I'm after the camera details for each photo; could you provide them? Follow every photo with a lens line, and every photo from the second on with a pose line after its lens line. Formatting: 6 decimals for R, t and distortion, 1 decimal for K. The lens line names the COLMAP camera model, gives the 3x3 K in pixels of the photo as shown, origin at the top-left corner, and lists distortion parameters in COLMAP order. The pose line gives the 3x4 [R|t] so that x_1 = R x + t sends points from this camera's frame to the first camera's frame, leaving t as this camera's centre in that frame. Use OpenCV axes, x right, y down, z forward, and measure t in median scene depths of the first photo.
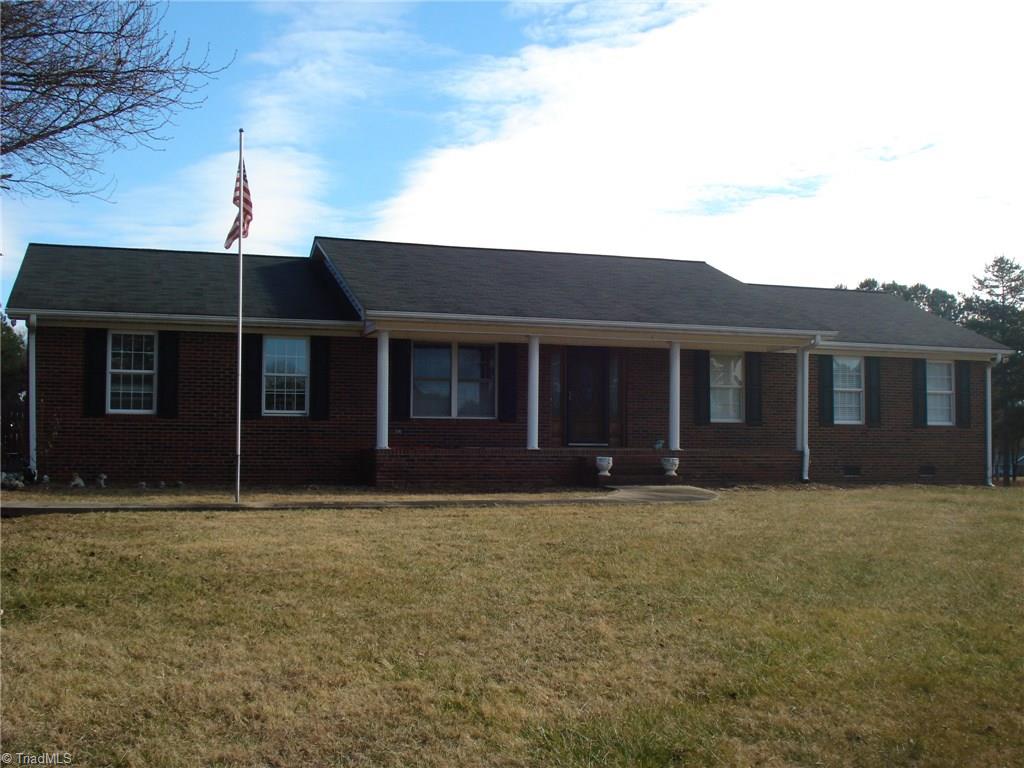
lens RADIAL K [[1164.7, 0, 512.8], [0, 1164.7, 386.0], [0, 0, 1]] dist [-0.104826, 0.000000]
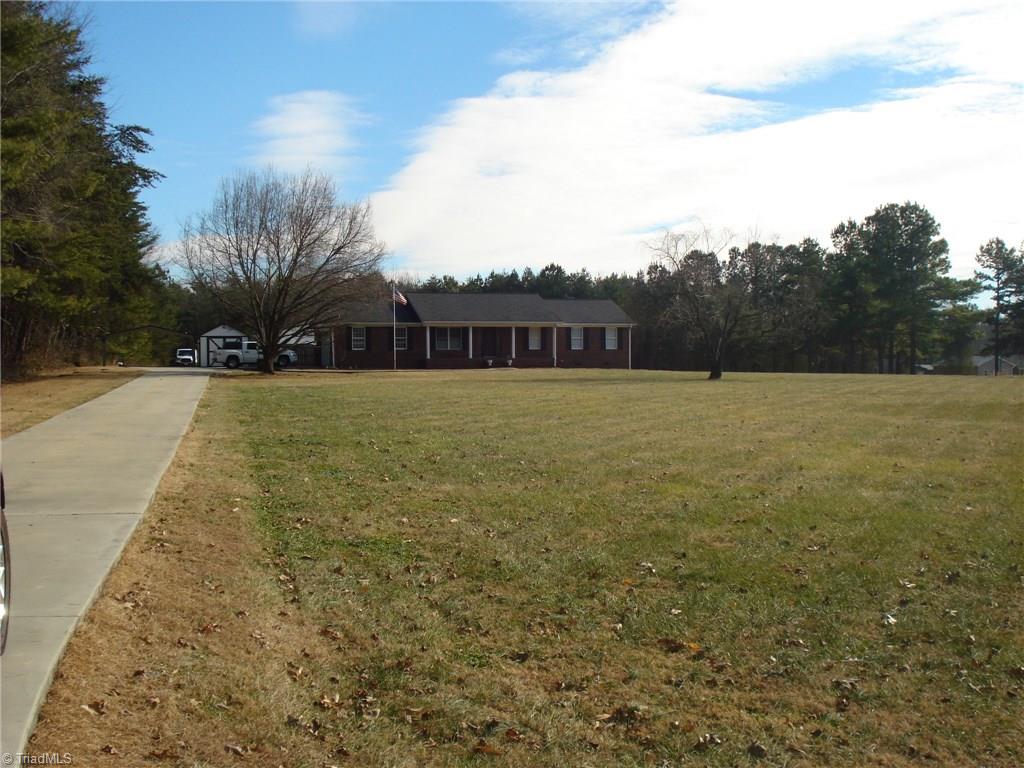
lens RADIAL K [[1164.7, 0, 516.3], [0, 1164.7, 375.5], [0, 0, 1]] dist [-0.104826, 0.000000]
pose [[0.999306, -0.011525, -0.035428, 0.273159], [0.013805, 0.997804, 0.064776, -0.116494], [0.034604, -0.065220, 0.997271, -2.455016]]
